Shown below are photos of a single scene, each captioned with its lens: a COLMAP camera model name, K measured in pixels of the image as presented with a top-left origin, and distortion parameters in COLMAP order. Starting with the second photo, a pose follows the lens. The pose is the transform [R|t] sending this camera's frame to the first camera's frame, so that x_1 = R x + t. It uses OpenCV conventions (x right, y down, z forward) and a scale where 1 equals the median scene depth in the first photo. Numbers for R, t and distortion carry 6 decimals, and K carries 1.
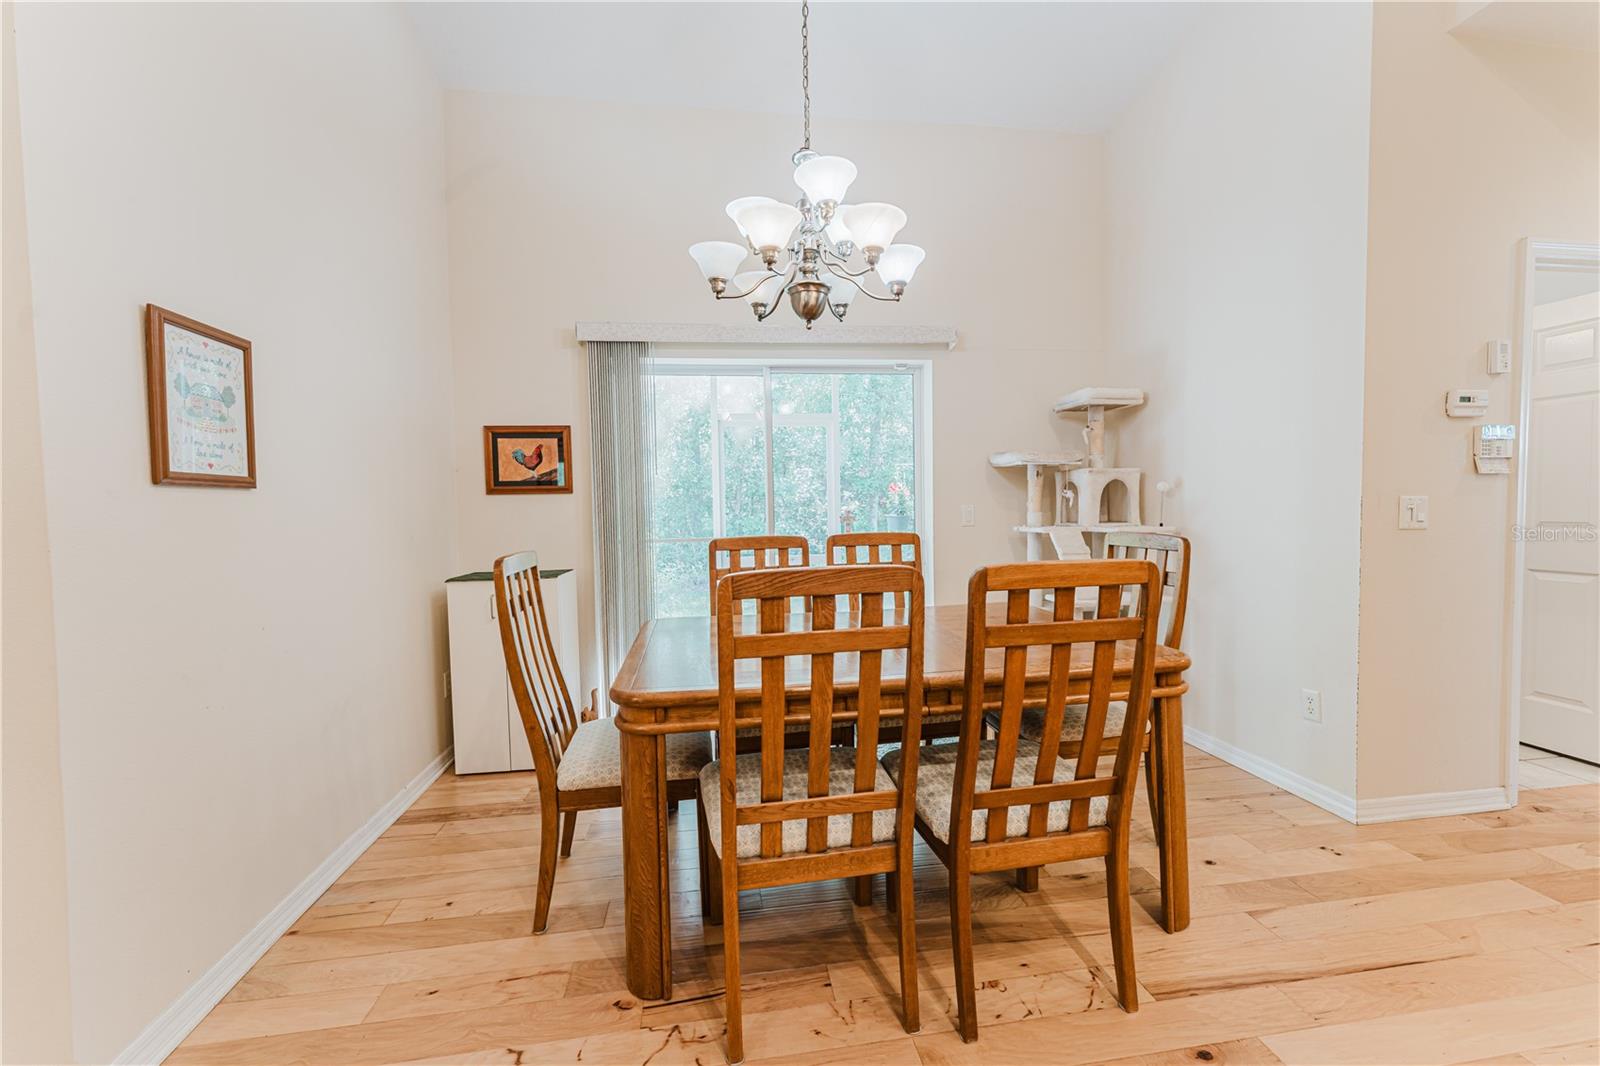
lens RADIAL K [[636.6, 0, 800.4], [0, 636.6, 534.9], [0, 0, 1]] dist [-0.000220, -0.000191]
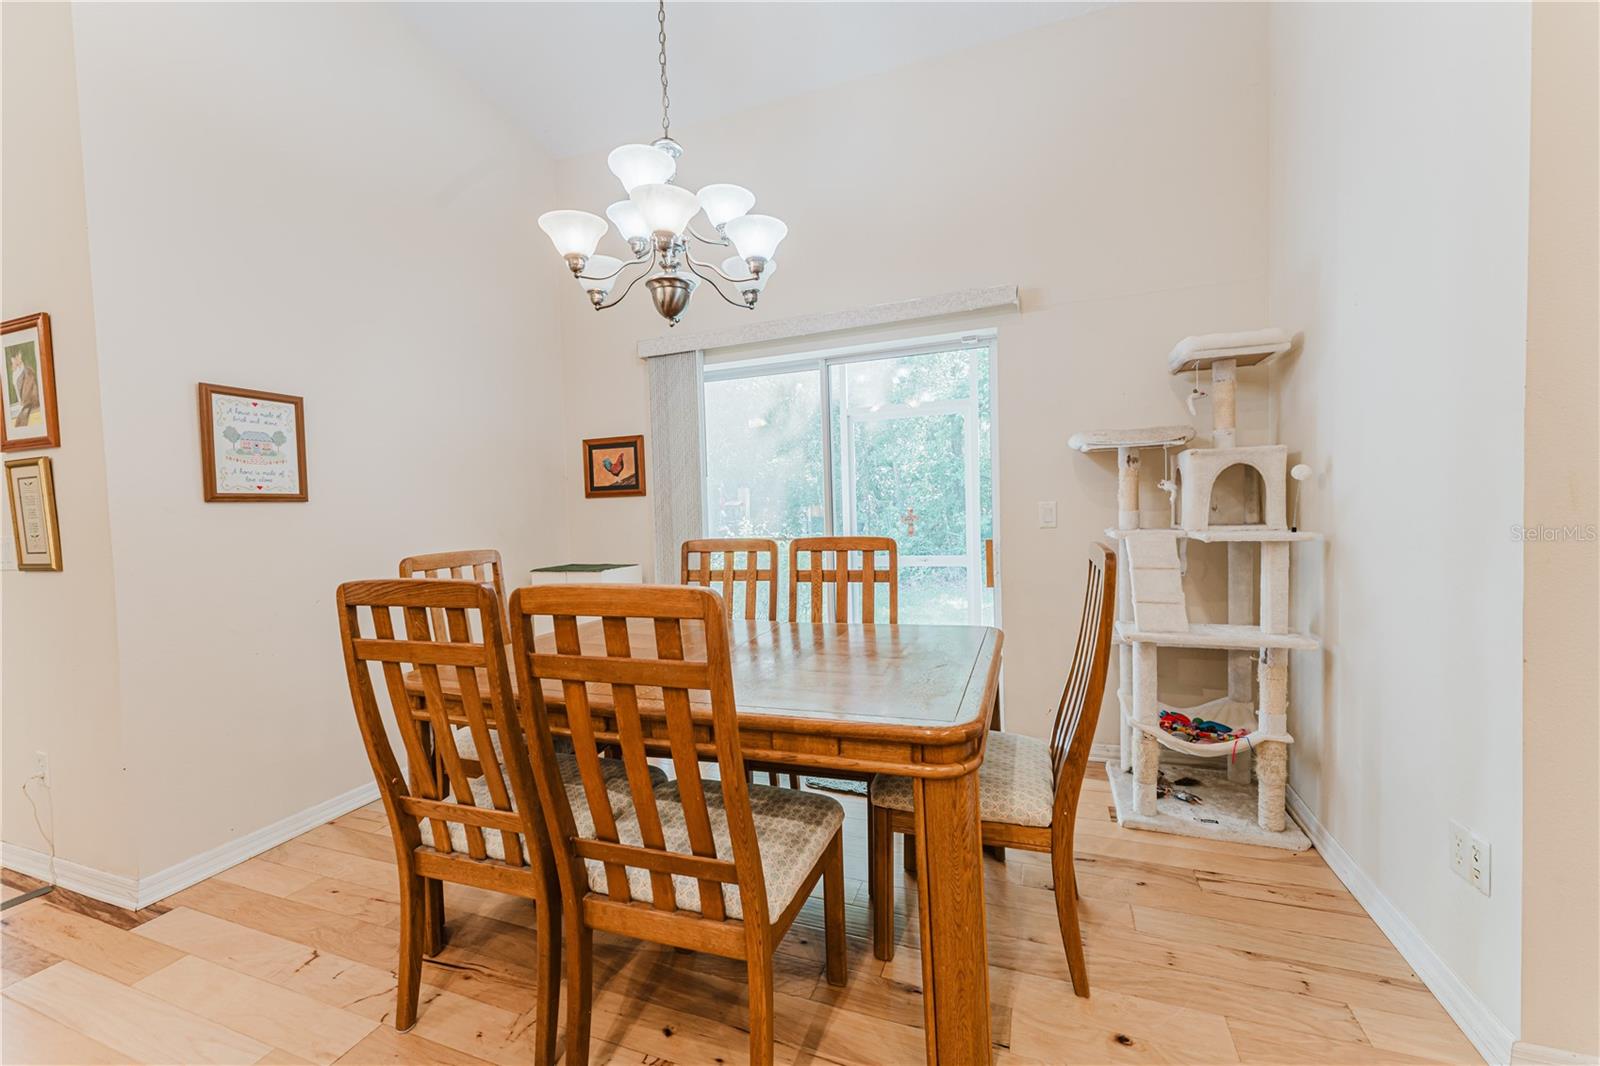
lens RADIAL K [[636.6, 0, 801.1], [0, 636.6, 535.3], [0, 0, 1]] dist [-0.000220, -0.000191]
pose [[0.875785, 0.013806, -0.482503, 0.646778], [-0.007698, 0.999863, 0.014636, -0.023496], [0.482640, -0.009103, 0.875772, 0.248086]]
